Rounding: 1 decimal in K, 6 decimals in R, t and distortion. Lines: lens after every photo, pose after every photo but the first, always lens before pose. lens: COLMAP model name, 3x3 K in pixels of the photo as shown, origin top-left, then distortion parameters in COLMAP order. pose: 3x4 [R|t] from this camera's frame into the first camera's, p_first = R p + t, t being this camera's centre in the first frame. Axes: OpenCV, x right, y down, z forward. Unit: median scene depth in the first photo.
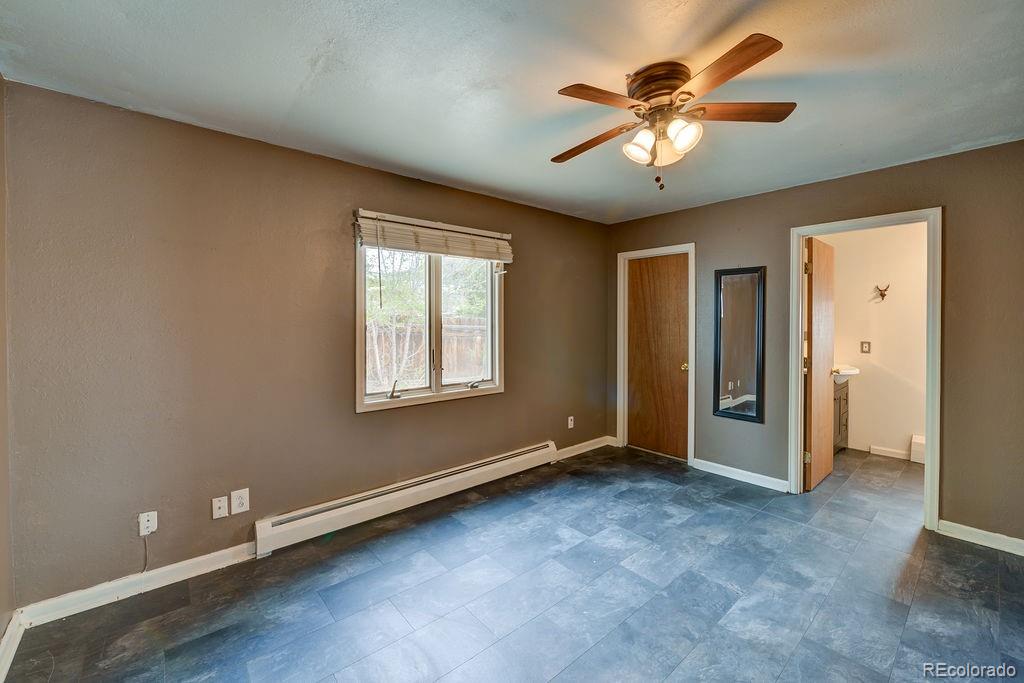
lens RADIAL K [[414.6, 0, 505.9], [0, 414.6, 324.2], [0, 0, 1]] dist [-0.013256, -0.000225]
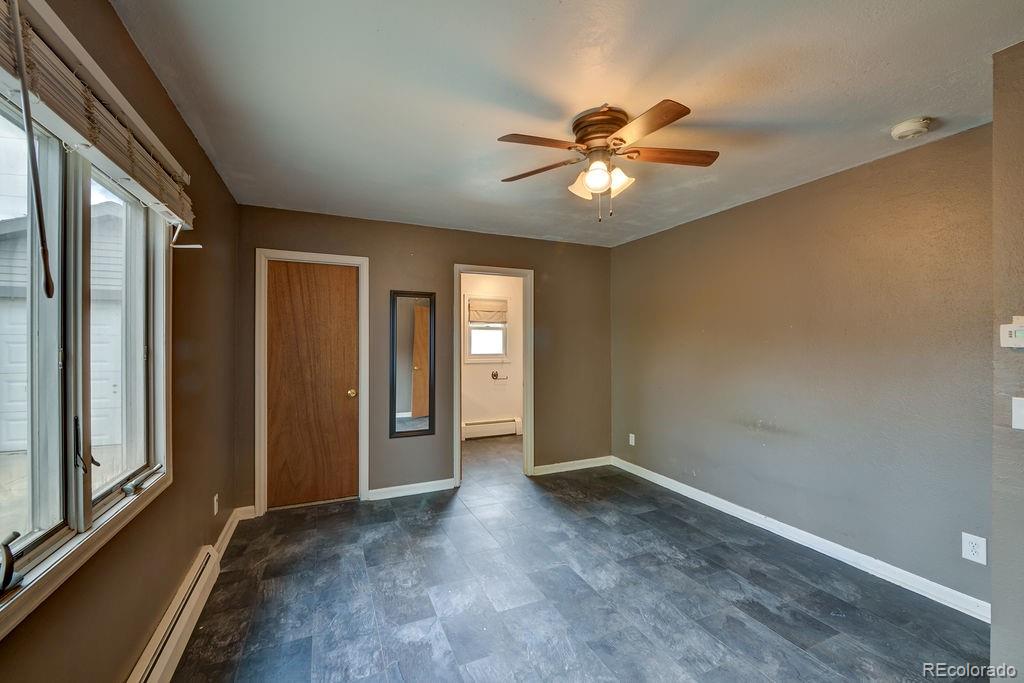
lens RADIAL K [[417.6, 0, 512.0], [0, 417.6, 341.5], [0, 0, 1]] dist [-0.015326, 0.000081]
pose [[0.268106, 0.001504, 0.963388, -0.397337], [0.011263, 0.999926, -0.004696, -0.000836], [-0.963324, 0.012110, 0.268069, 0.491624]]
